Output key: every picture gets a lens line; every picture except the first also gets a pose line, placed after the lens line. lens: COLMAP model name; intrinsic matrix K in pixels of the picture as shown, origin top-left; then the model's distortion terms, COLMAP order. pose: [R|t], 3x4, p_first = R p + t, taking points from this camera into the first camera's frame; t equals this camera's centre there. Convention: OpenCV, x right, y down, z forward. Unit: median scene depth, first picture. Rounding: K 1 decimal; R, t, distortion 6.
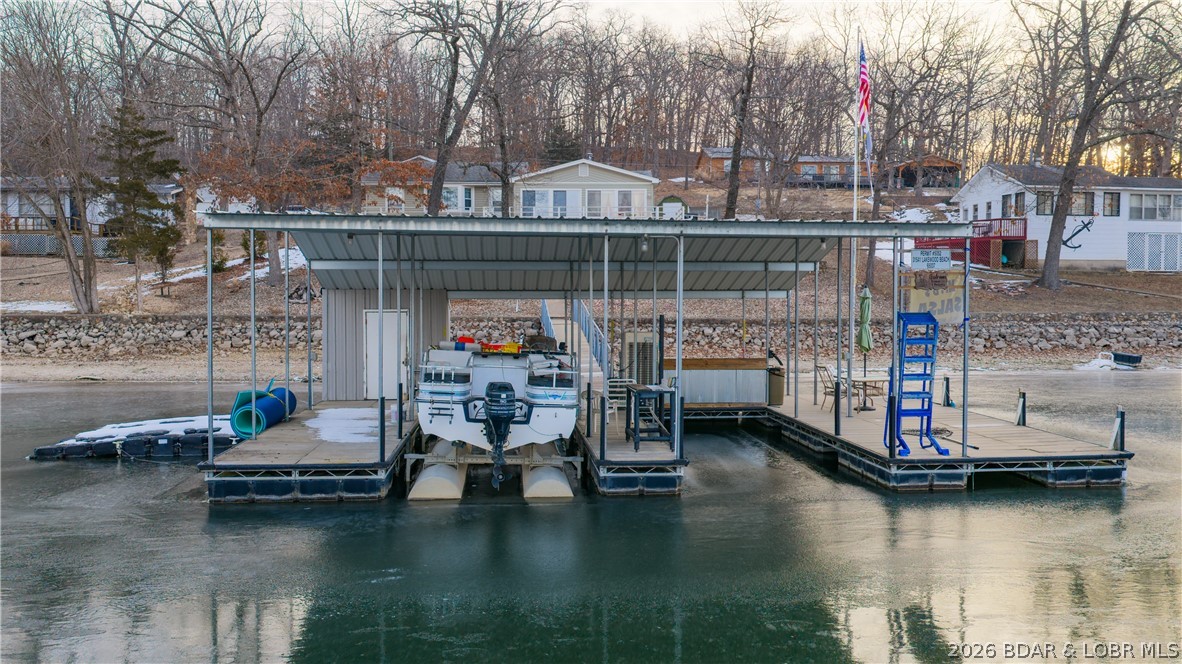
lens RADIAL K [[970.1, 0, 592.2], [0, 970.1, 334.3], [0, 0, 1]] dist [0.022154, -0.047748]
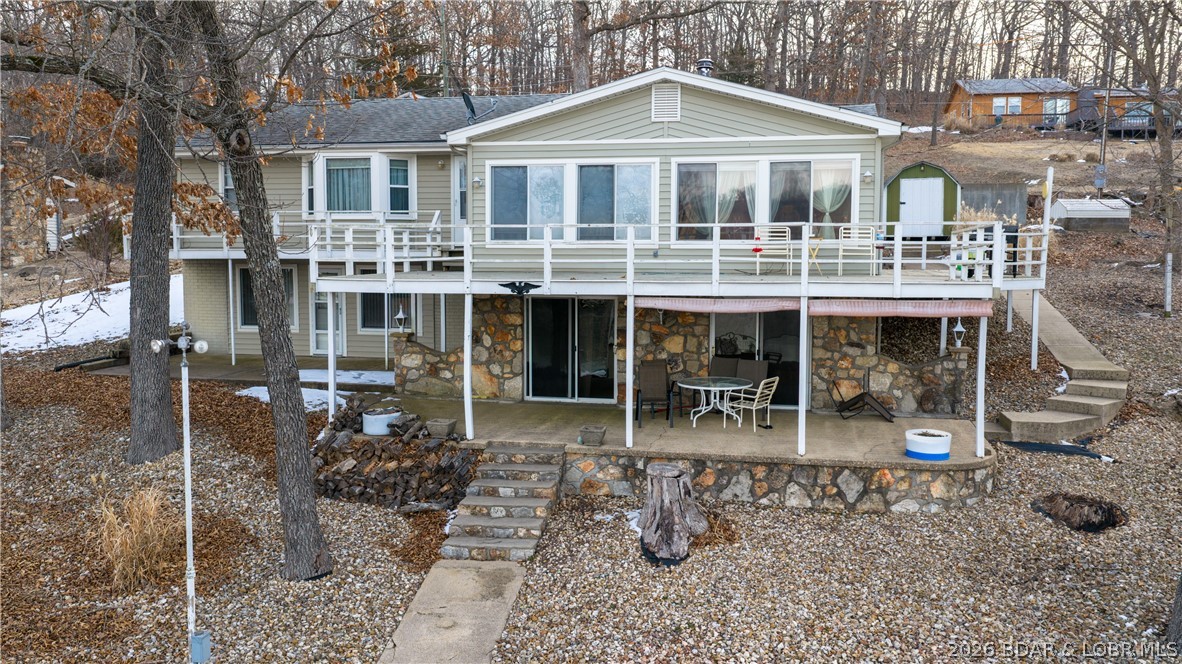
lens RADIAL K [[970.1, 0, 592.0], [0, 970.1, 328.0], [0, 0, 1]] dist [0.022154, -0.047748]
pose [[0.976122, 0.019100, -0.216382, 0.036976], [-0.011110, 0.999213, 0.038081, -0.096083], [0.216939, -0.034768, 0.975566, 0.616452]]
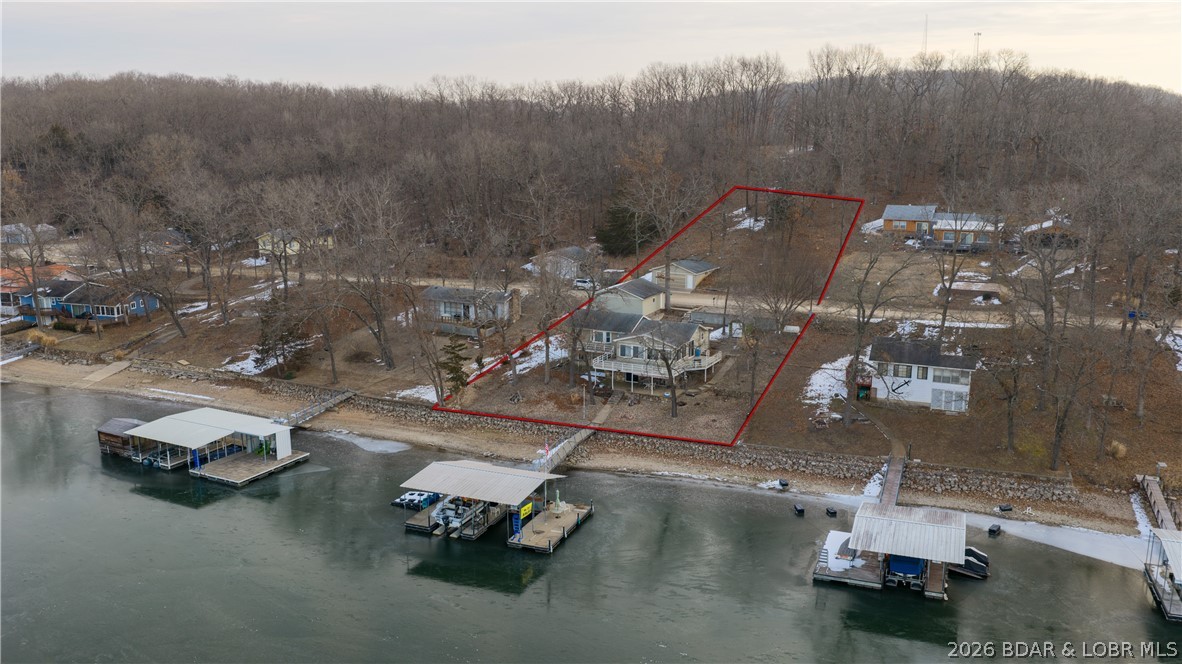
lens RADIAL K [[970.1, 0, 592.2], [0, 970.1, 330.9], [0, 0, 1]] dist [0.022154, -0.047748]
pose [[0.883612, 0.095941, -0.458285, 0.814577], [-0.015311, 0.984179, 0.176515, -0.525021], [0.467970, -0.148954, 0.871101, -0.876310]]
